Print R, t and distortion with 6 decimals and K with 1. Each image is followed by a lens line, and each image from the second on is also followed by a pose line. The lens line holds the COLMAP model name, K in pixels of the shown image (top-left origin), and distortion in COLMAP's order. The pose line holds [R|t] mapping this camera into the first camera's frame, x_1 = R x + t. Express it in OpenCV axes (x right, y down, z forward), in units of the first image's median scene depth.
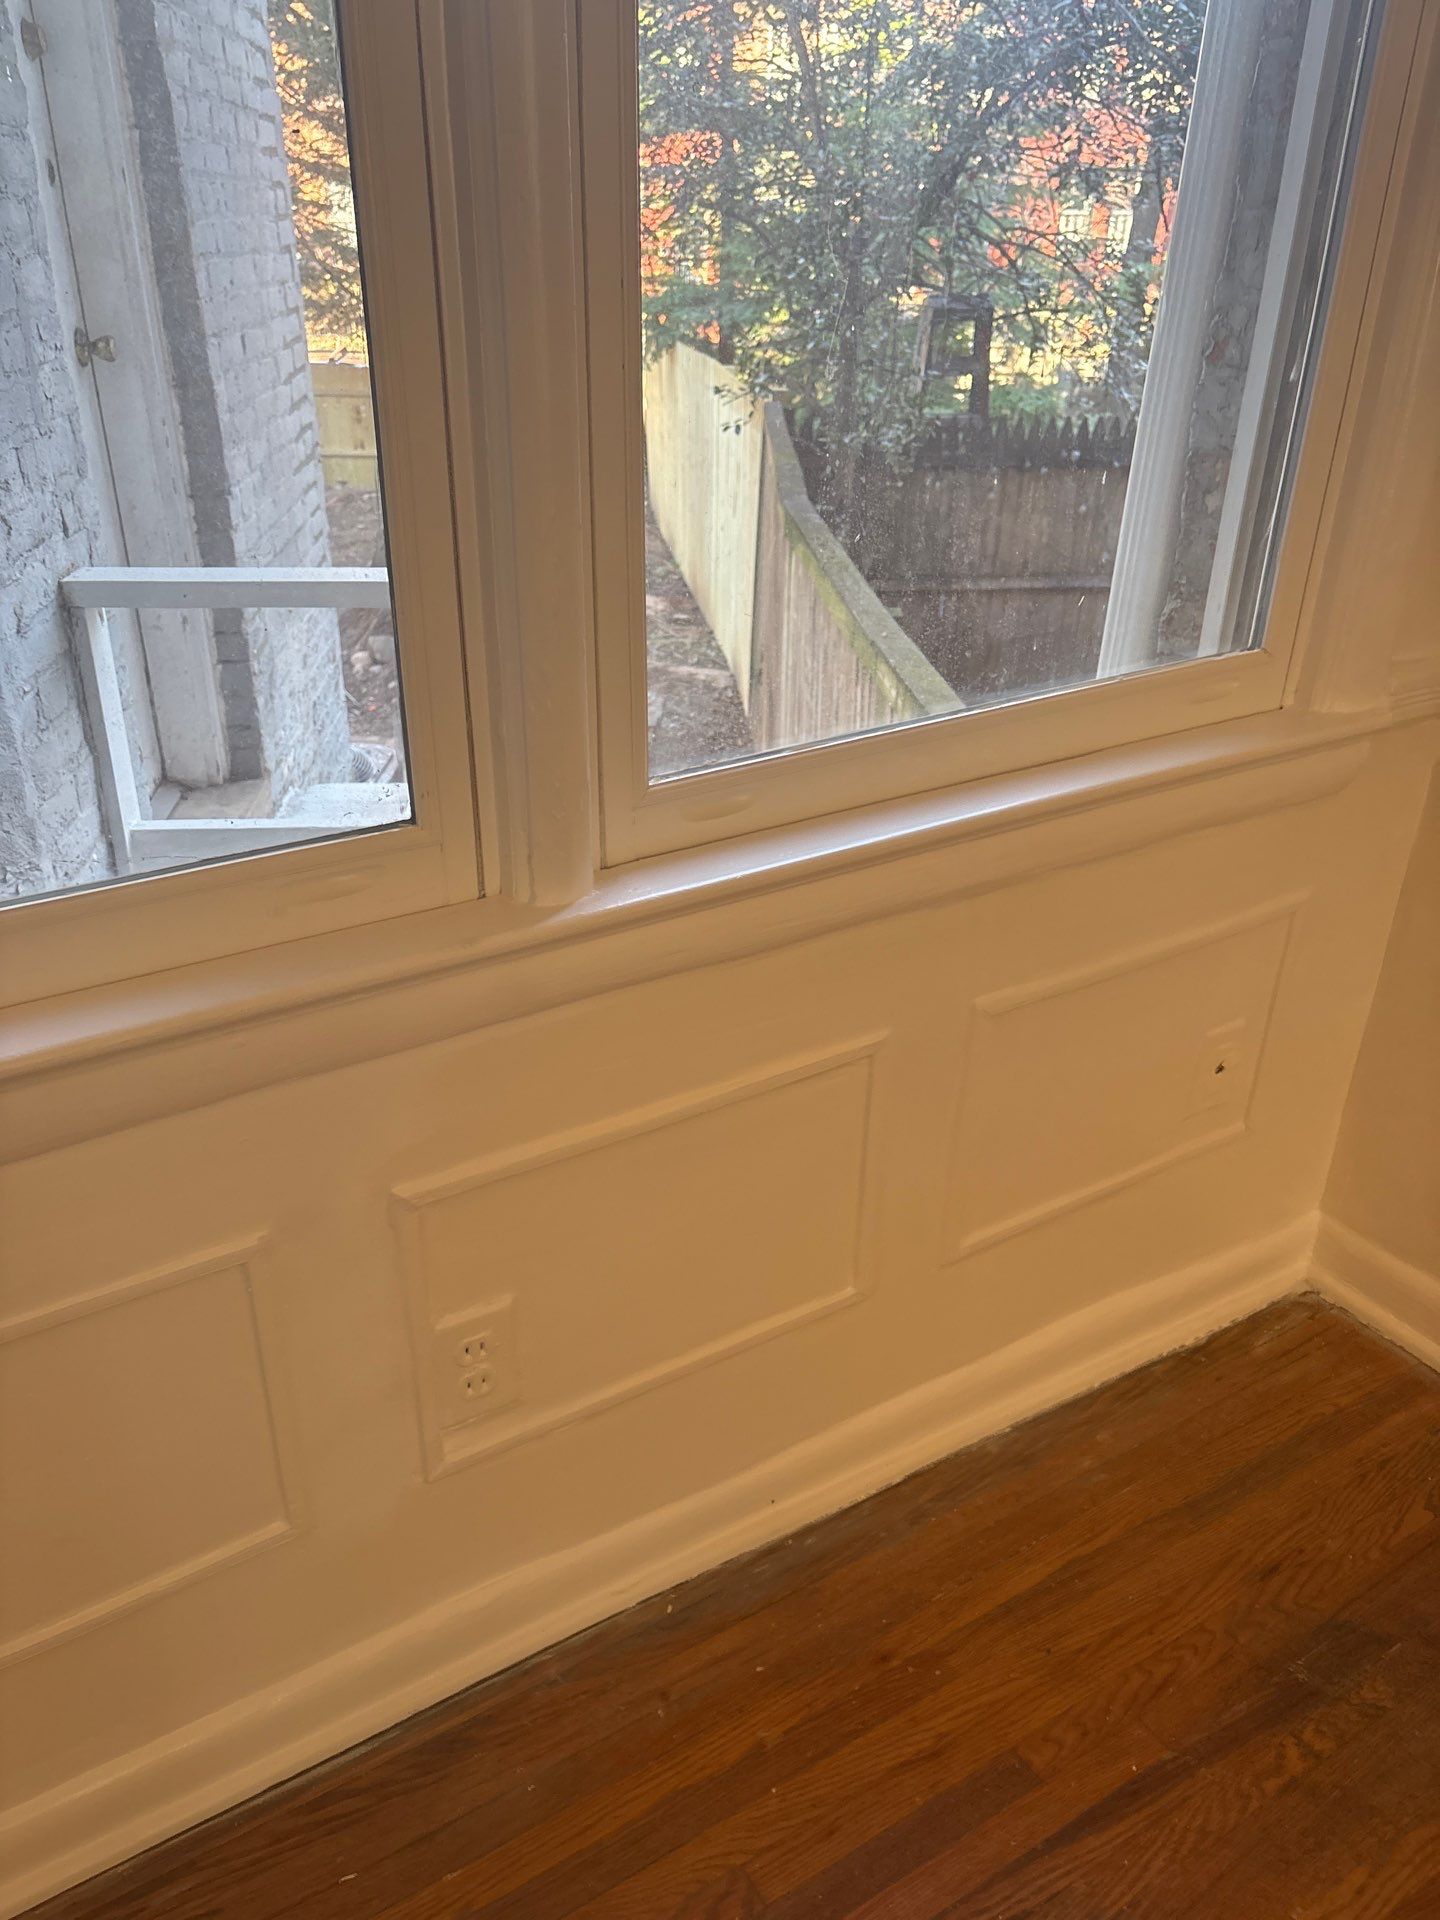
lens RADIAL K [[1450.7, 0, 705.3], [0, 1450.7, 975.8], [0, 0, 1]] dist [0.040594, -0.041692]
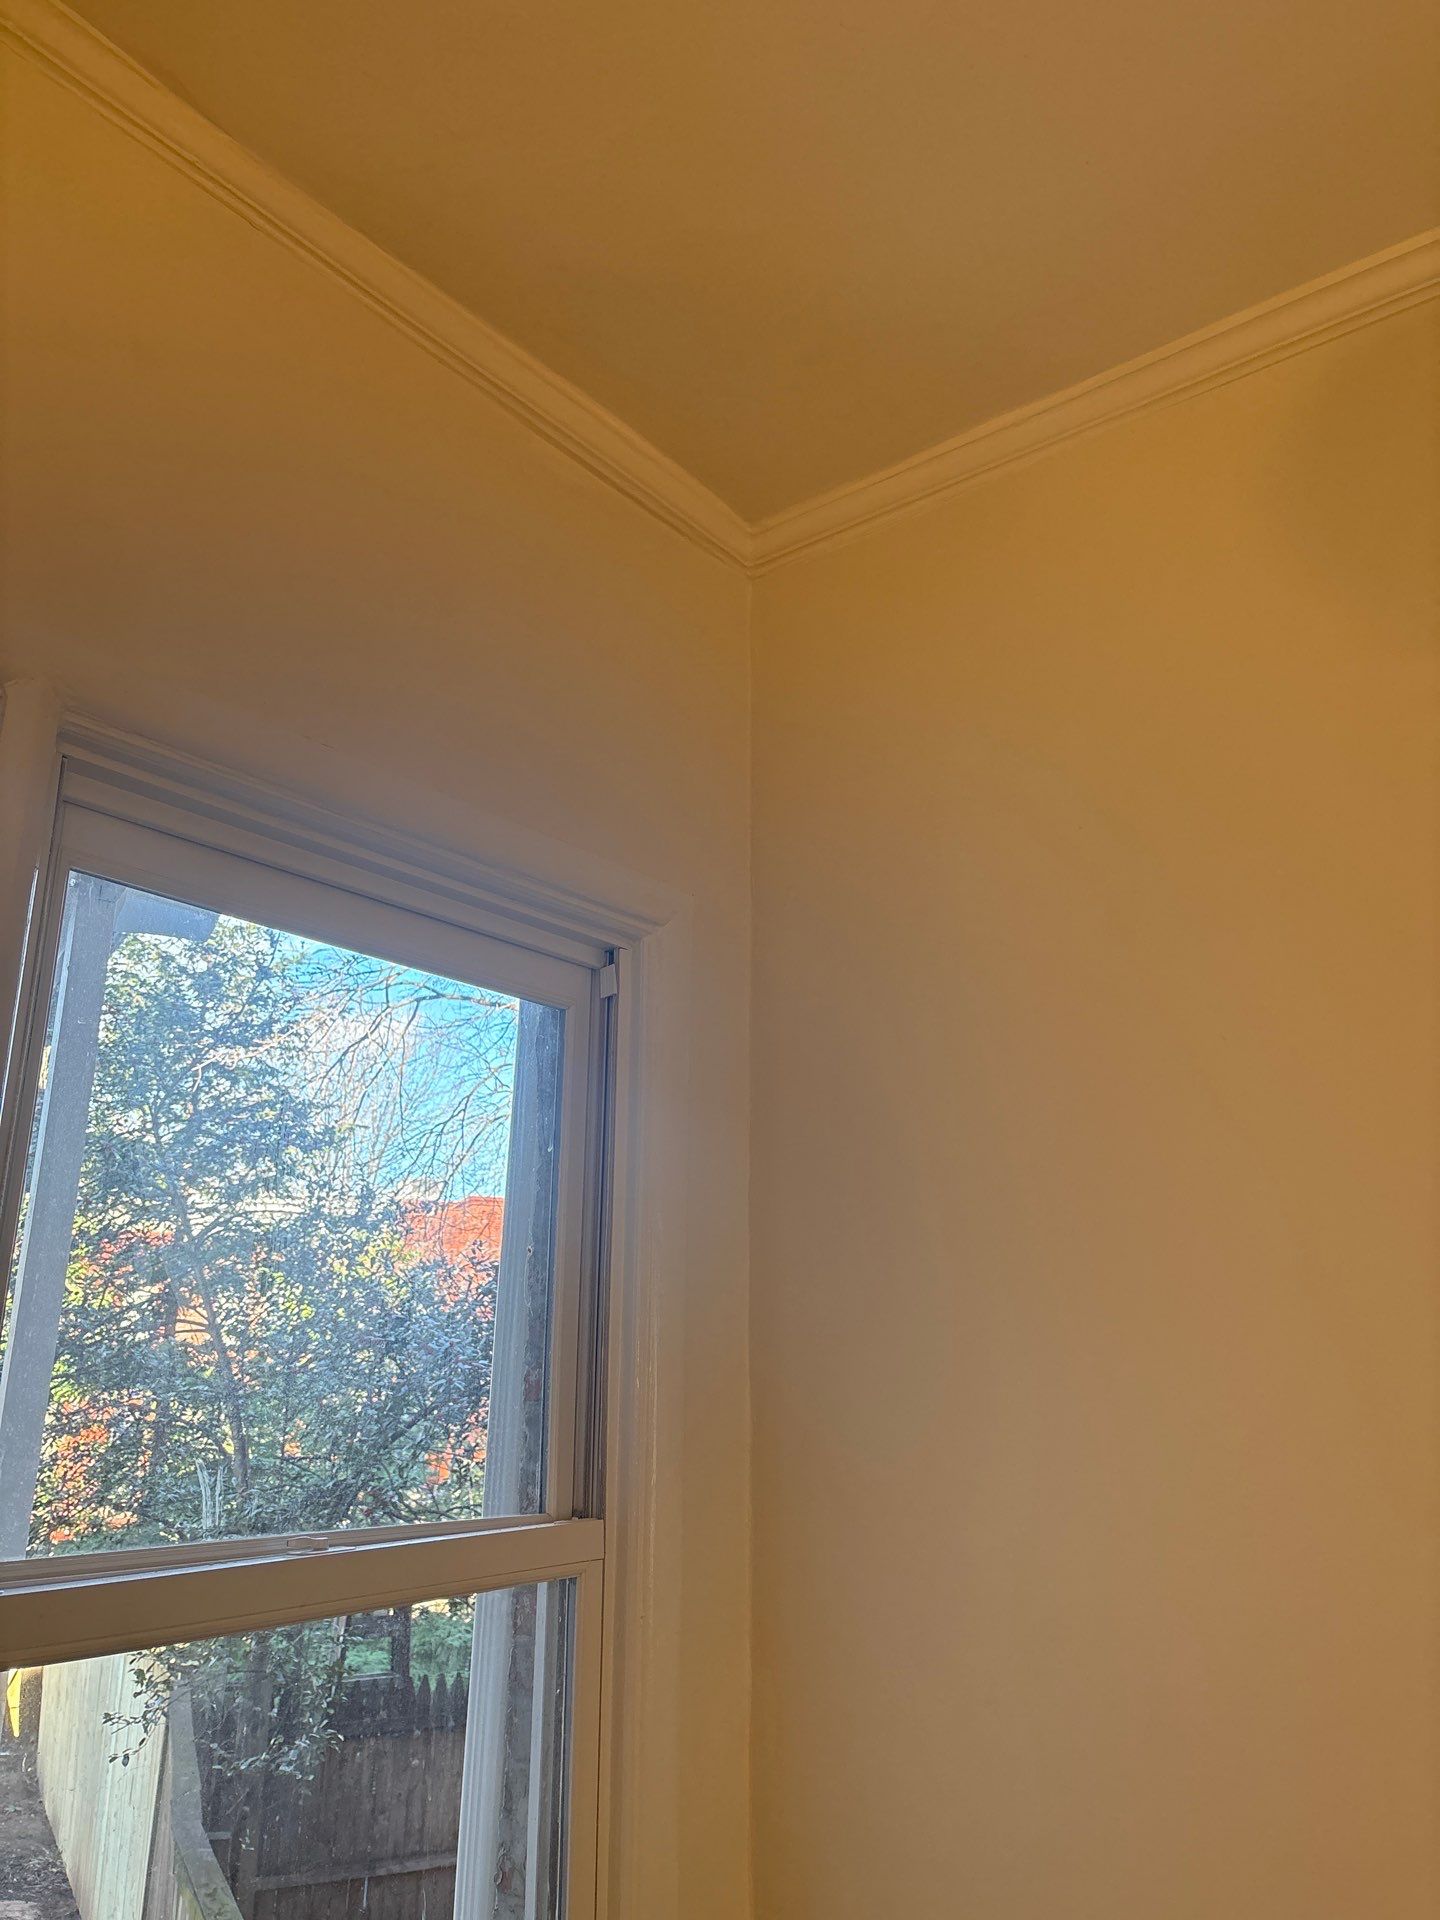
lens RADIAL K [[1450.7, 0, 722.7], [0, 1450.7, 972.2], [0, 0, 1]] dist [0.040594, -0.041692]
pose [[0.935731, 0.091922, 0.340525, 0.037190], [0.171803, 0.724388, -0.667641, -0.115502], [-0.308043, 0.683236, 0.662040, -0.275609]]
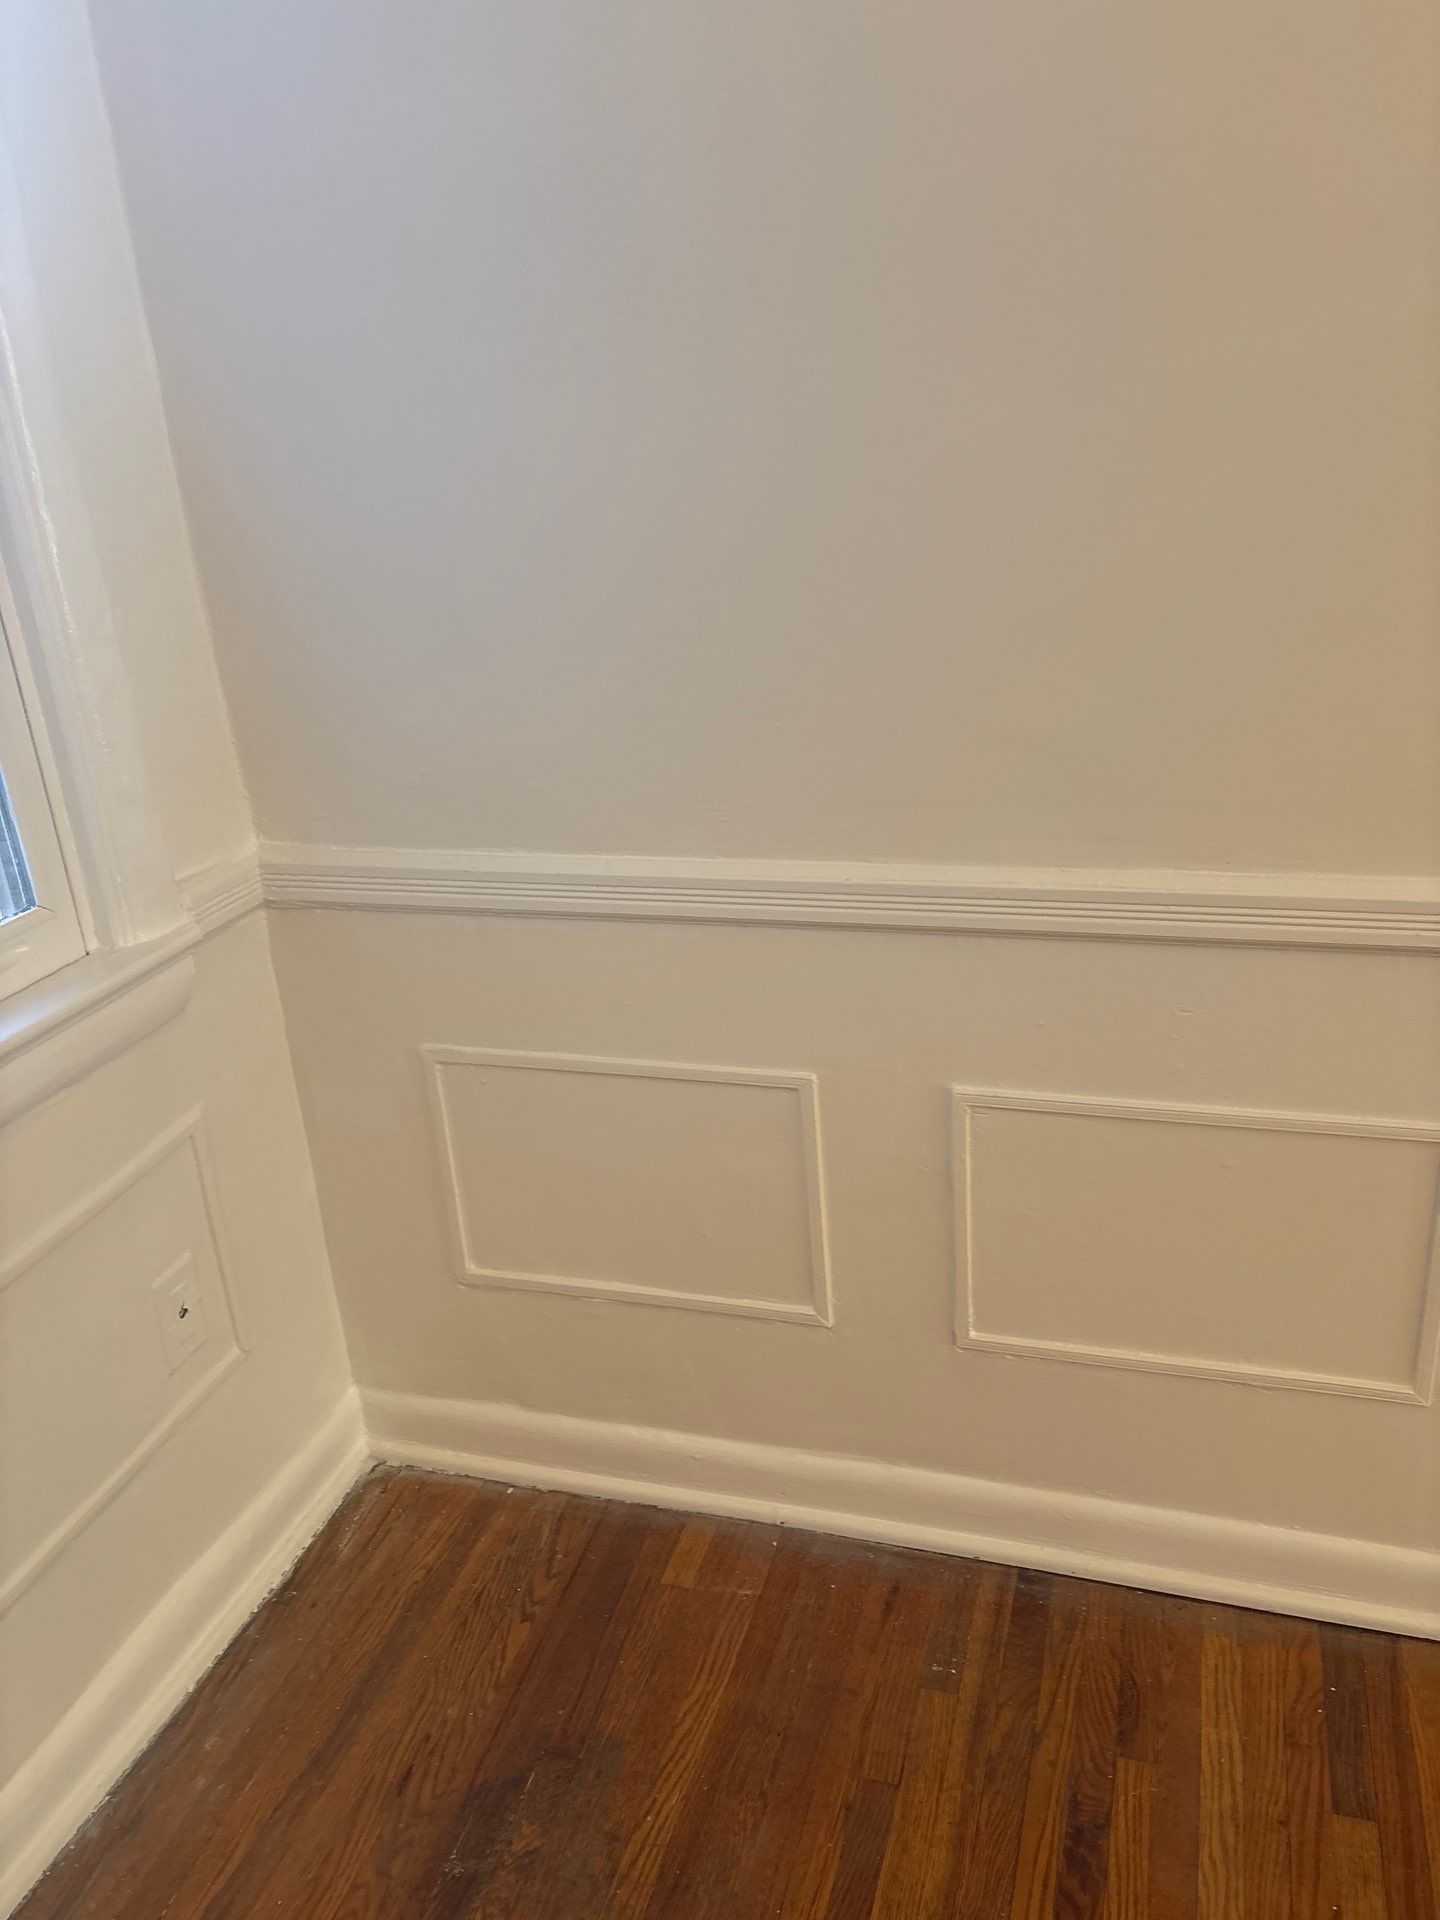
lens RADIAL K [[1450.7, 0, 713.8], [0, 1450.7, 967.2], [0, 0, 1]] dist [0.040594, -0.041692]
pose [[0.757332, -0.301507, 0.579260, 0.114049], [0.371688, 0.928354, -0.002737, -0.012743], [-0.536933, 0.217376, 0.815138, -0.017344]]
